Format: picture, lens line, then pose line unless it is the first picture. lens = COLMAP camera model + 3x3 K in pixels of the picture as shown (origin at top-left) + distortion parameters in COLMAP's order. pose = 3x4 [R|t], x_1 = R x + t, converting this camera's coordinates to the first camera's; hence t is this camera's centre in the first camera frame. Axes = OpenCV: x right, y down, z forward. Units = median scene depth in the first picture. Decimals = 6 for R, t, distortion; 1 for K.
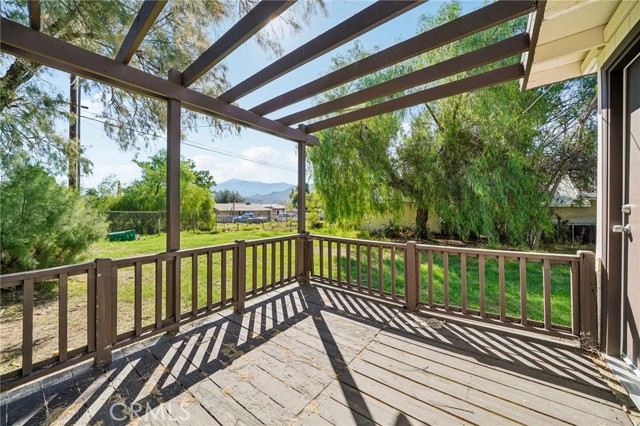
lens RADIAL K [[242.4, 0, 320.0], [0, 242.4, 208.3], [0, 0, 1]] dist [-0.010869, 0.001336]
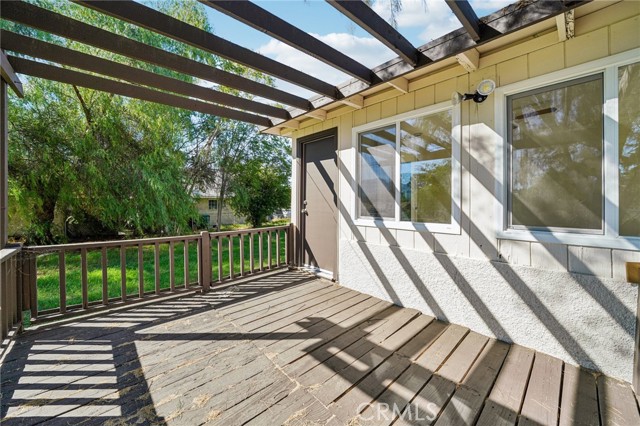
lens RADIAL K [[242.4, 0, 316.9], [0, 242.4, 203.5], [0, 0, 1]] dist [-0.010869, 0.001336]
pose [[0.184565, -0.010832, 0.982761, -0.716861], [0.004683, 0.999938, 0.010141, -0.006688], [-0.982809, 0.002731, 0.184604, 0.290022]]
